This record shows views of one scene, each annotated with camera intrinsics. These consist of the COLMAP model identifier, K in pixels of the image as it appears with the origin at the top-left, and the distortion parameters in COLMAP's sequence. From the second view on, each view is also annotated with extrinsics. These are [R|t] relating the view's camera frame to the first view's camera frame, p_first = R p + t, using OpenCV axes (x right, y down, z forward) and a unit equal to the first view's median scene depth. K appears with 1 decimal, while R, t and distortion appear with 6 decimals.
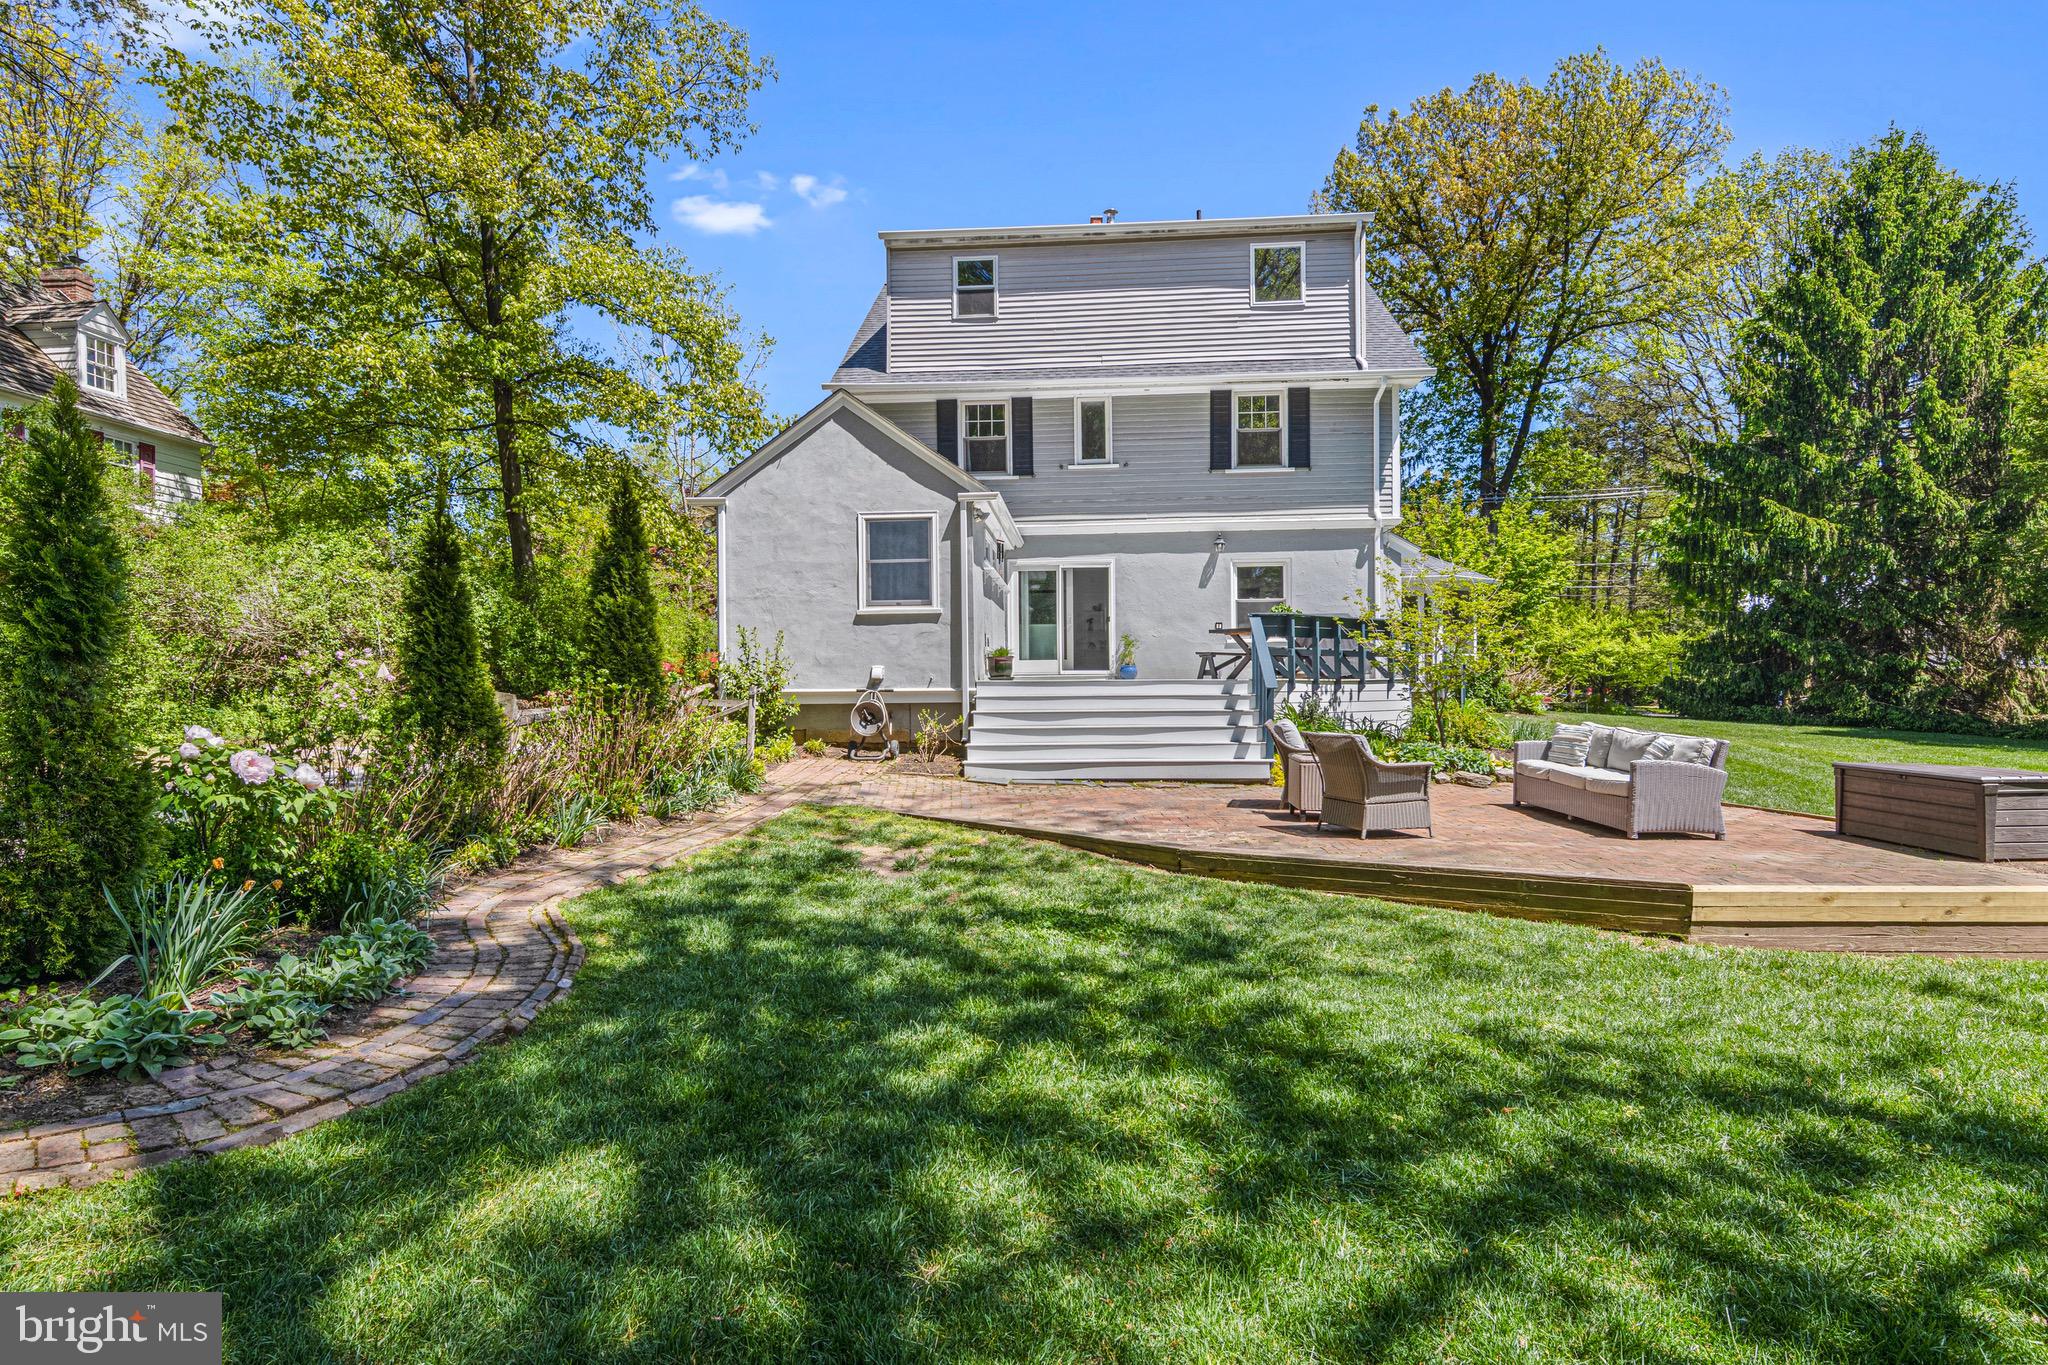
lens RADIAL K [[1050.6, 0, 1022.4], [0, 1050.6, 688.8], [0, 0, 1]] dist [0.013790, -0.005733]
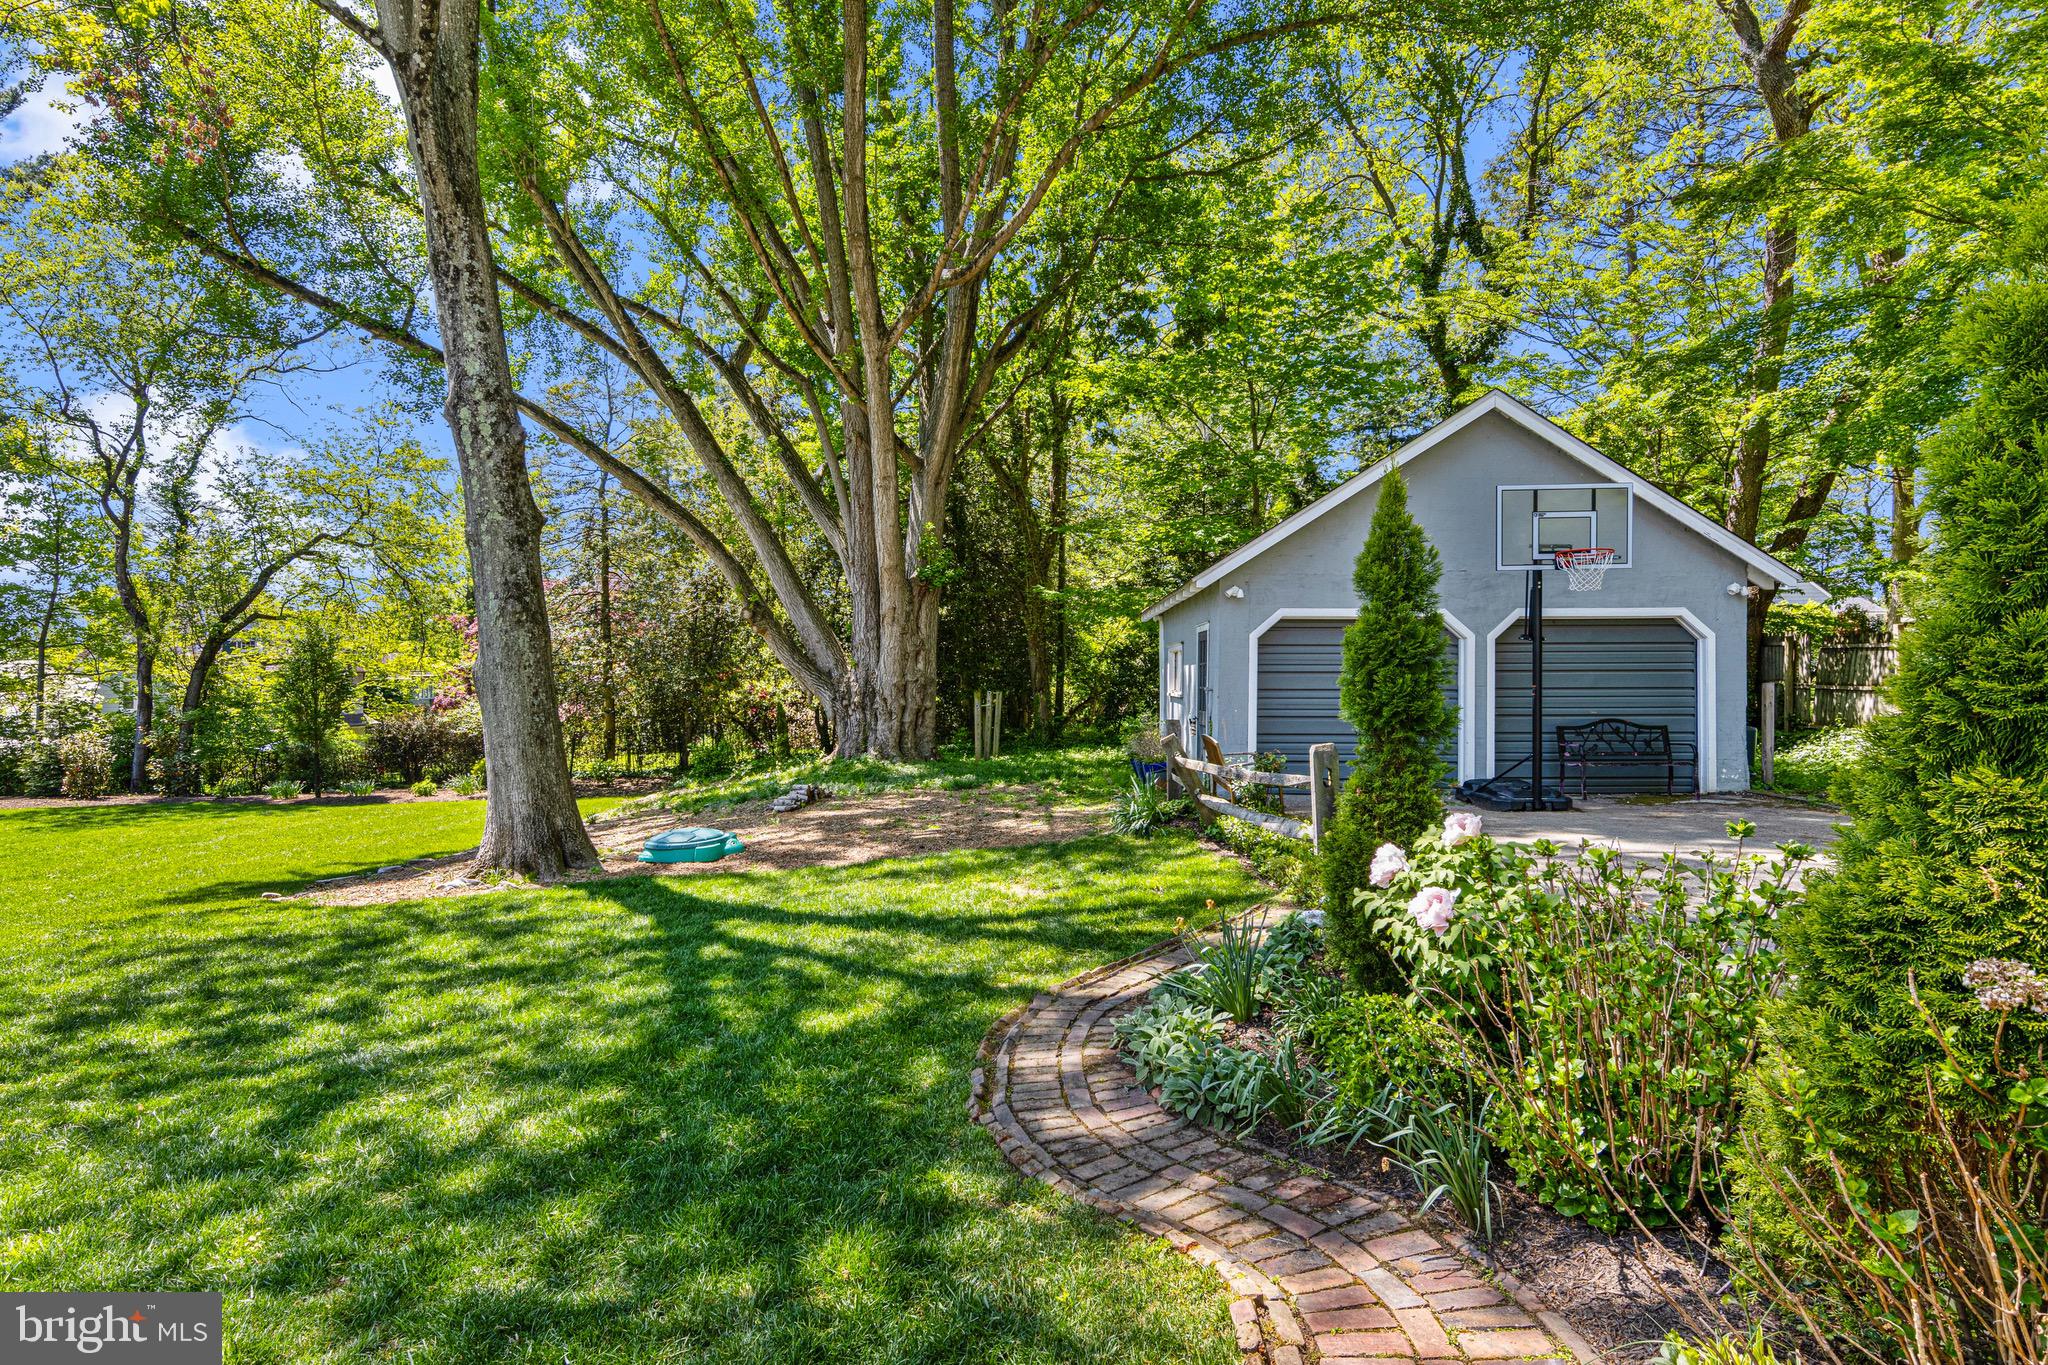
lens RADIAL K [[1050.6, 0, 1022.4], [0, 1050.6, 688.8], [0, 0, 1]] dist [0.013790, -0.005733]
pose [[-0.998298, 0.013933, -0.056629, -0.507430], [0.013765, 0.999900, 0.003362, -0.083246], [0.056670, 0.002577, -0.998390, 2.180898]]
